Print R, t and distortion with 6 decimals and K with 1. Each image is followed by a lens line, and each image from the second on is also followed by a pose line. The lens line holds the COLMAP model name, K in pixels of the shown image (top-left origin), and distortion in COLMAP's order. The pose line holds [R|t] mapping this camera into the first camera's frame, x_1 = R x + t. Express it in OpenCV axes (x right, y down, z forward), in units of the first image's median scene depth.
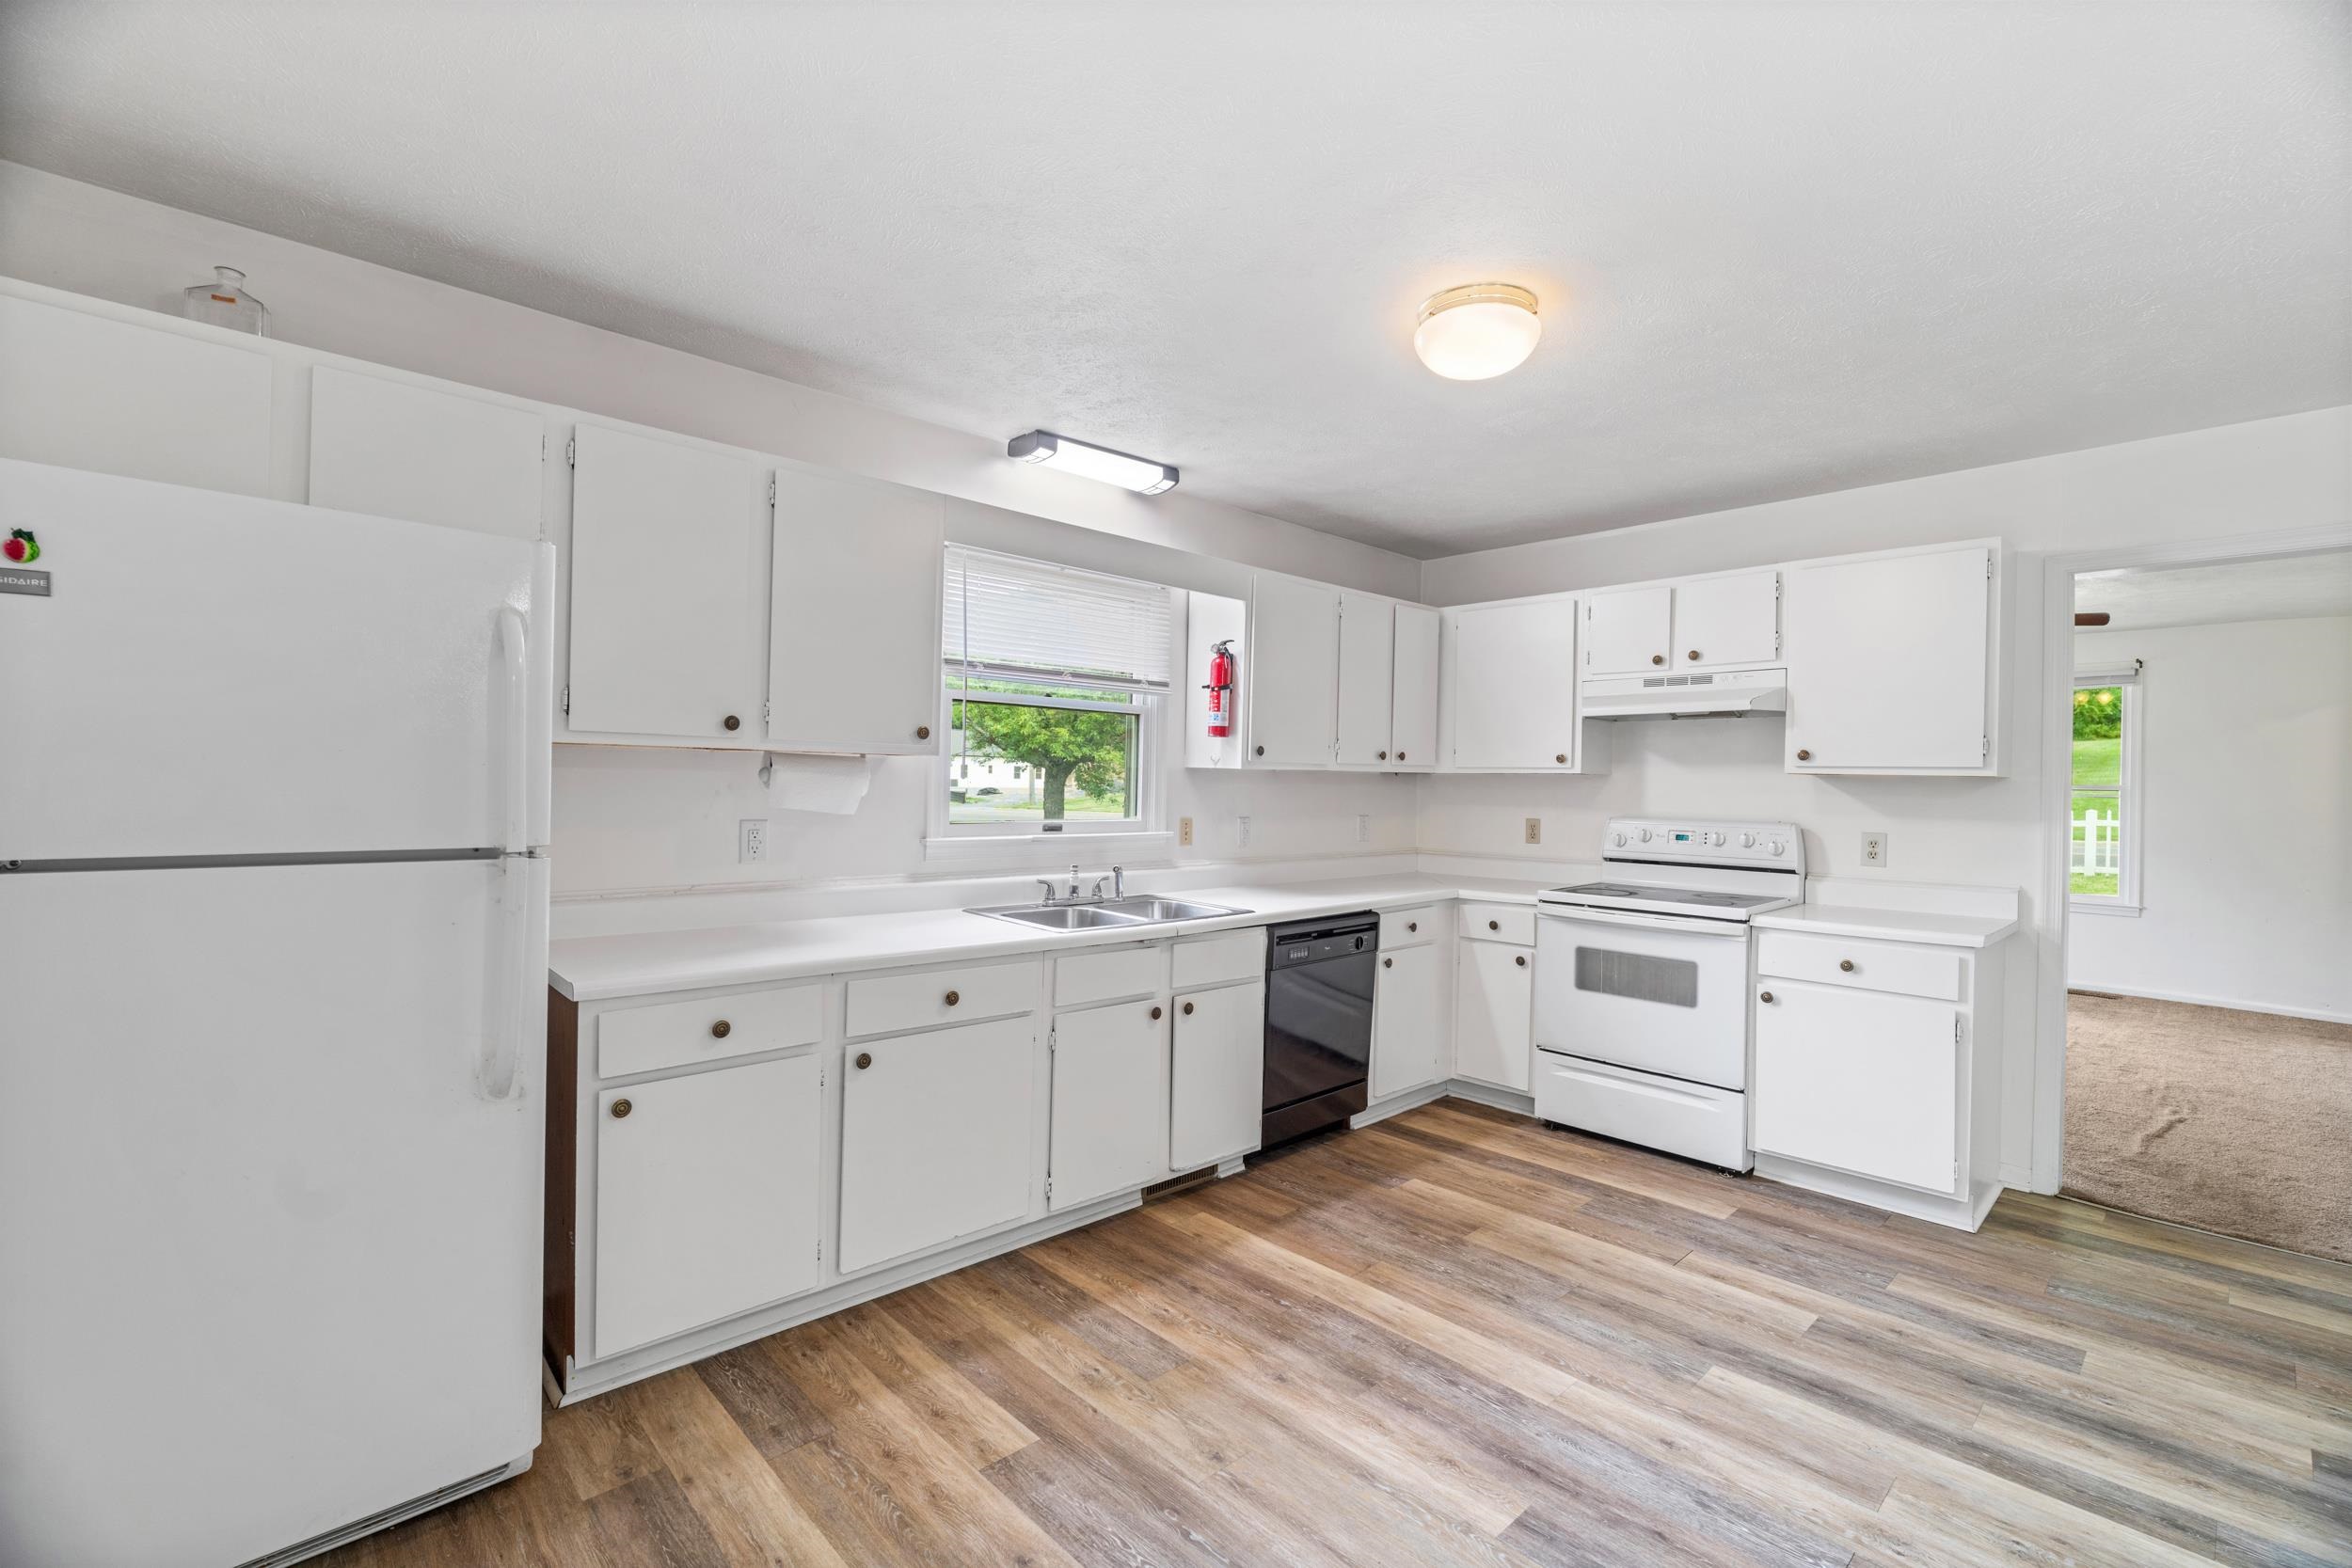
lens RADIAL K [[1024.2, 0, 1176.0], [0, 1024.2, 784.0], [0, 0, 1]] dist [-0.010867, 0.000161]
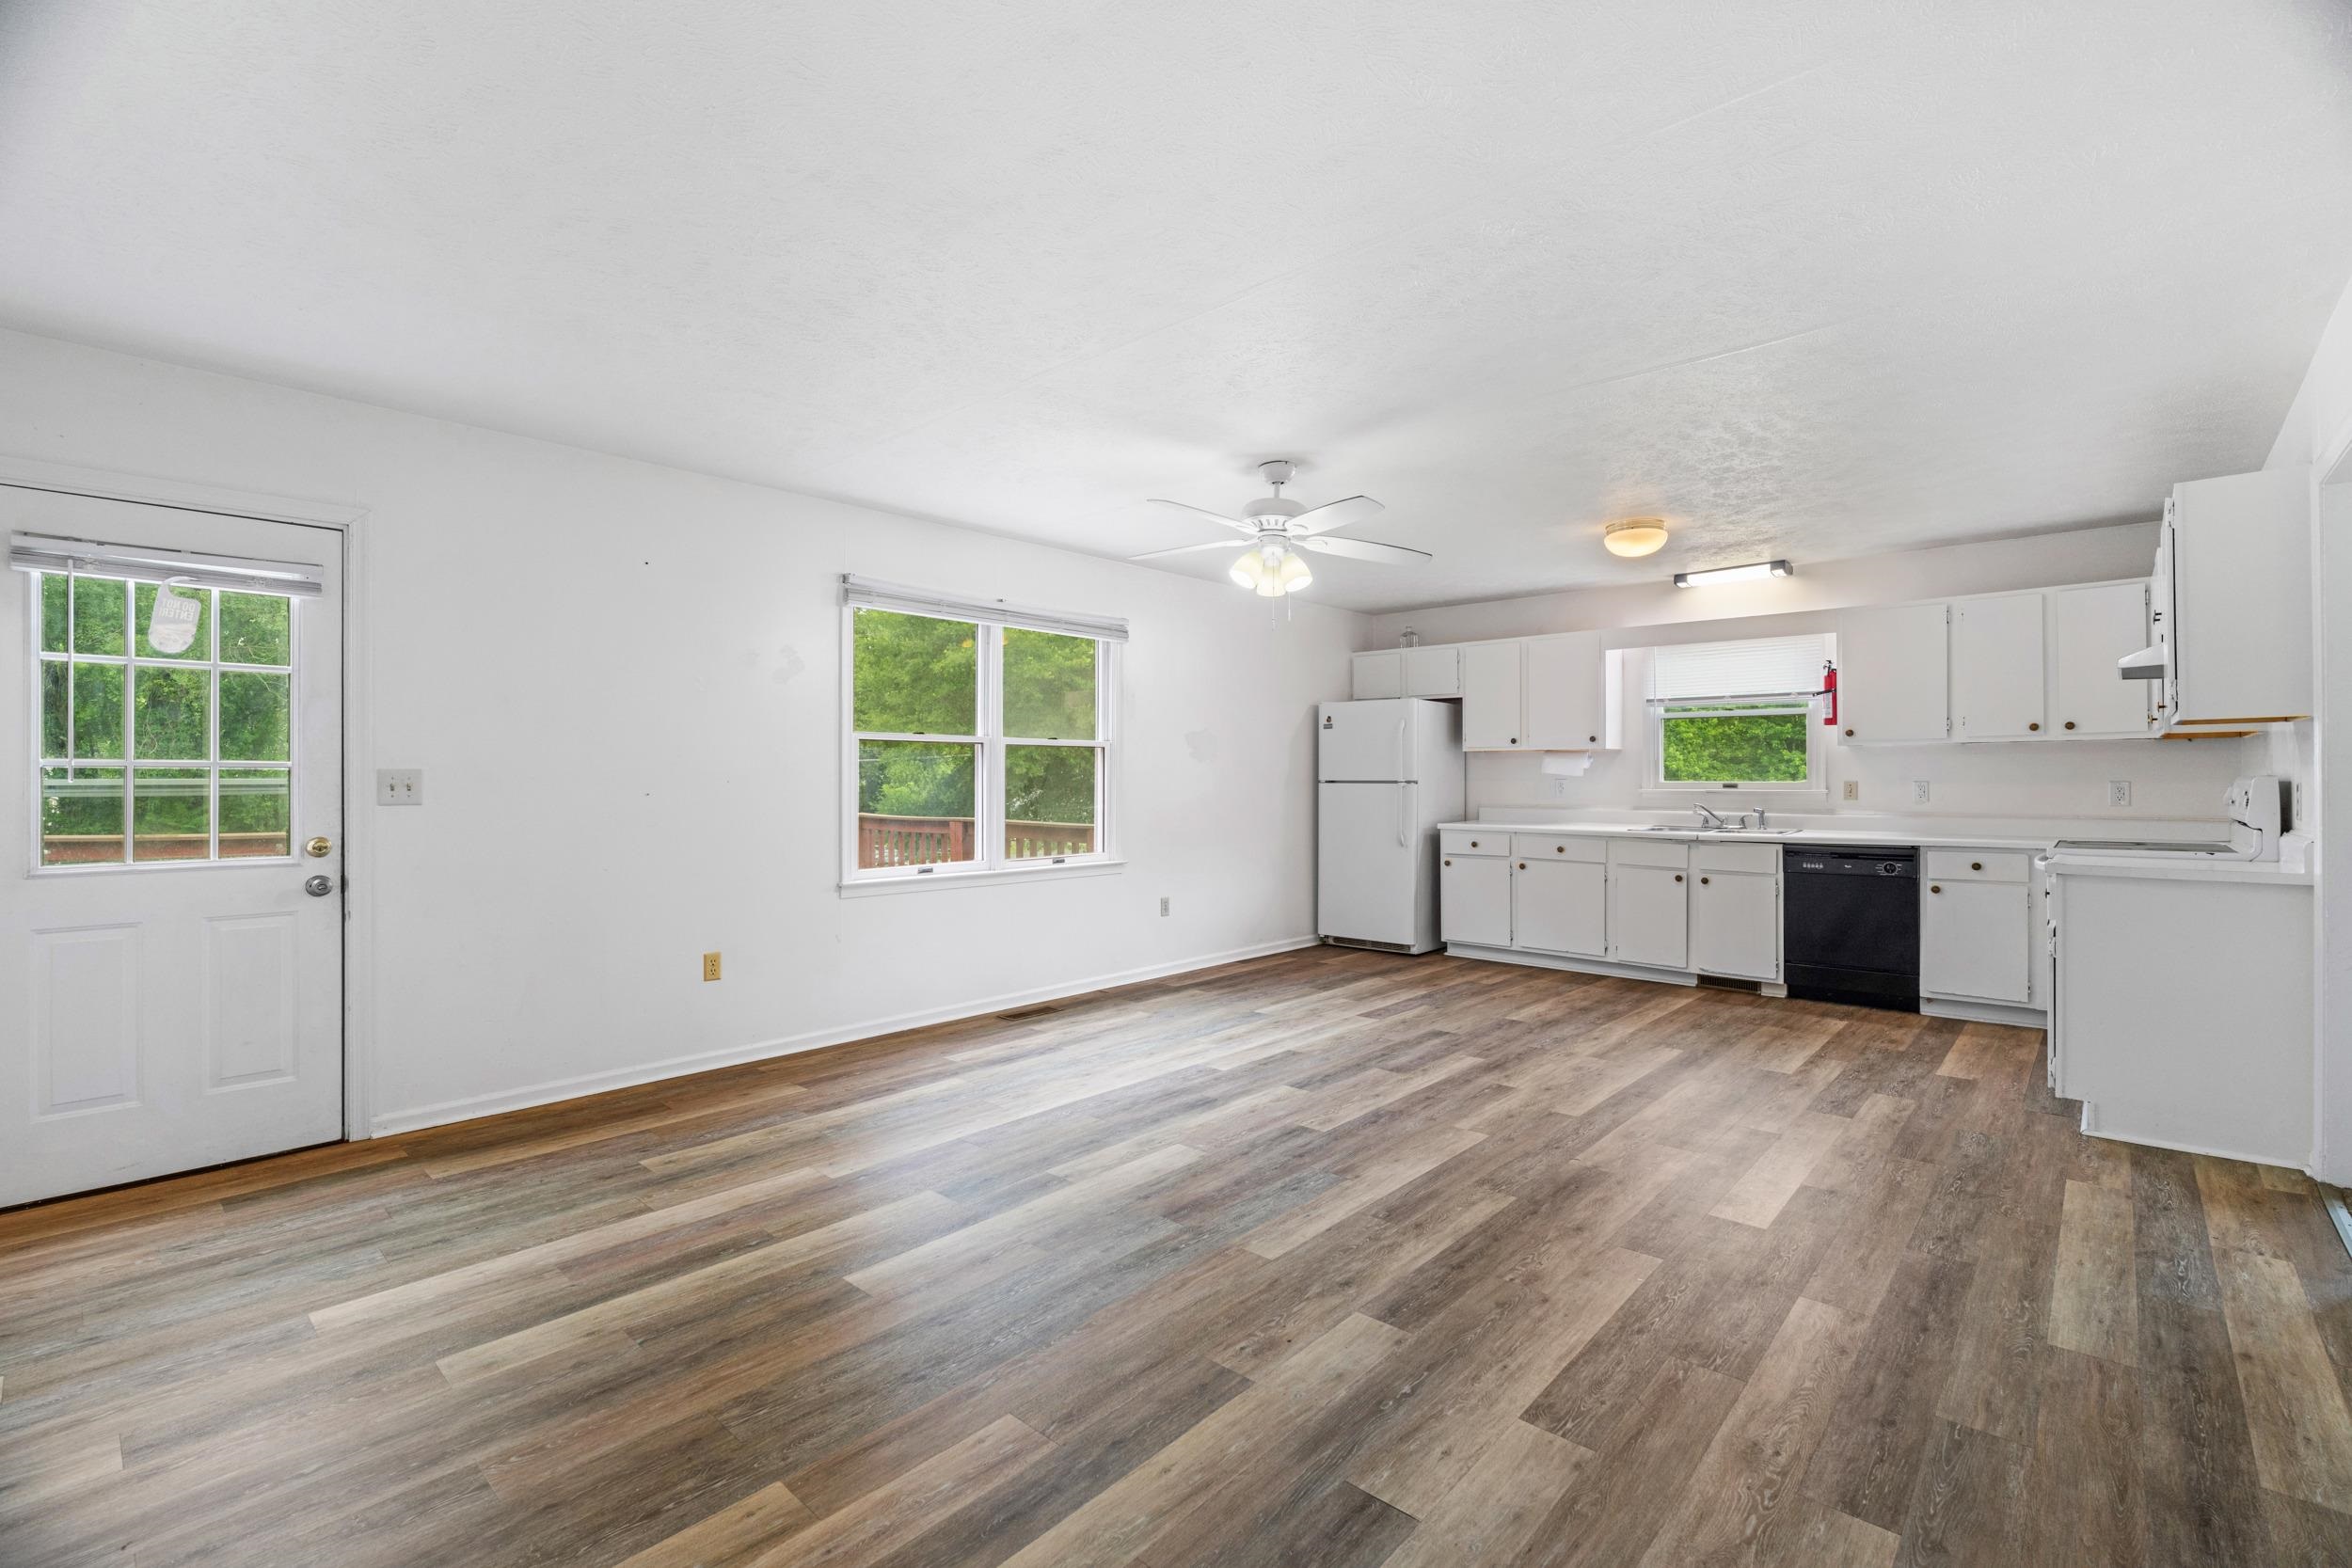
lens RADIAL K [[1024.2, 0, 1176.0], [0, 1024.2, 784.0], [0, 0, 1]] dist [-0.010867, 0.000161]
pose [[0.076689, -0.010940, -0.996995, 1.826627], [0.001399, 0.999940, -0.010865, 0.068581], [0.997054, -0.000562, 0.076700, -0.077540]]
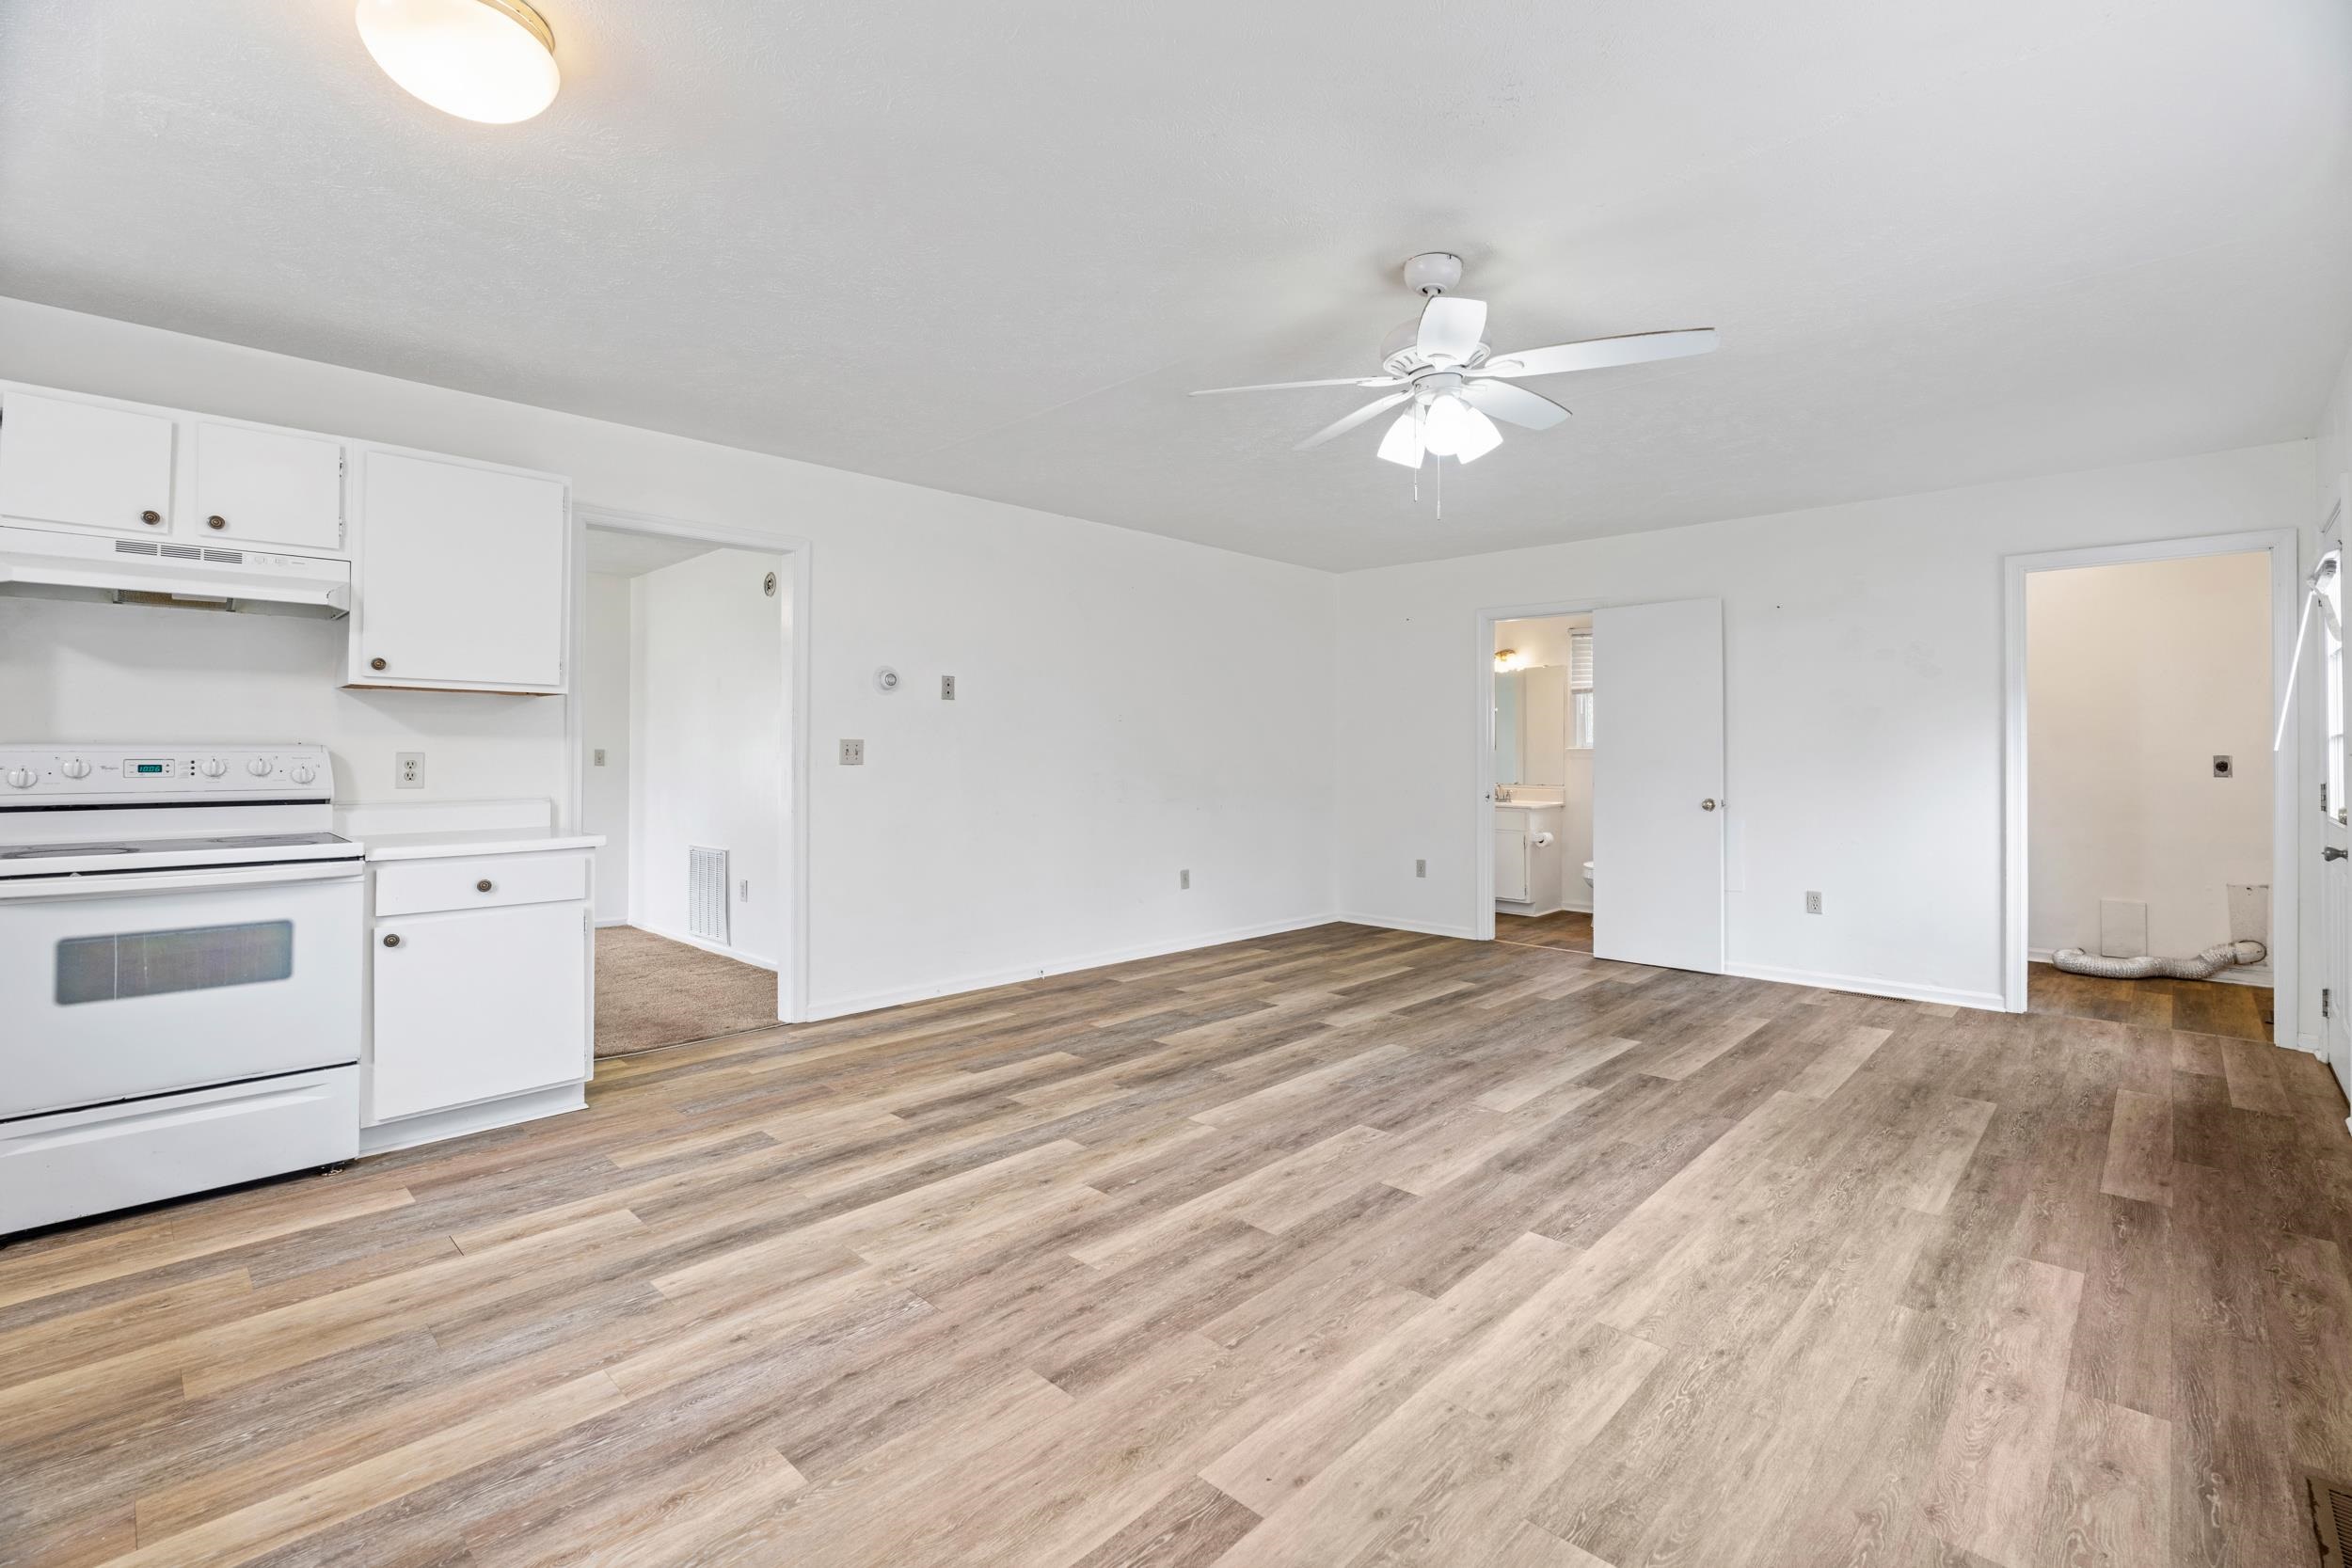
lens RADIAL K [[1048.8, 0, 1180.0], [0, 1048.8, 737.6], [0, 0, 1]] dist [-0.001153, -0.000248]
pose [[-0.055594, -0.002158, 0.998451, -0.382115], [-0.001175, 0.999997, 0.002096, 0.037921], [-0.998453, -0.001056, -0.055596, 0.422822]]
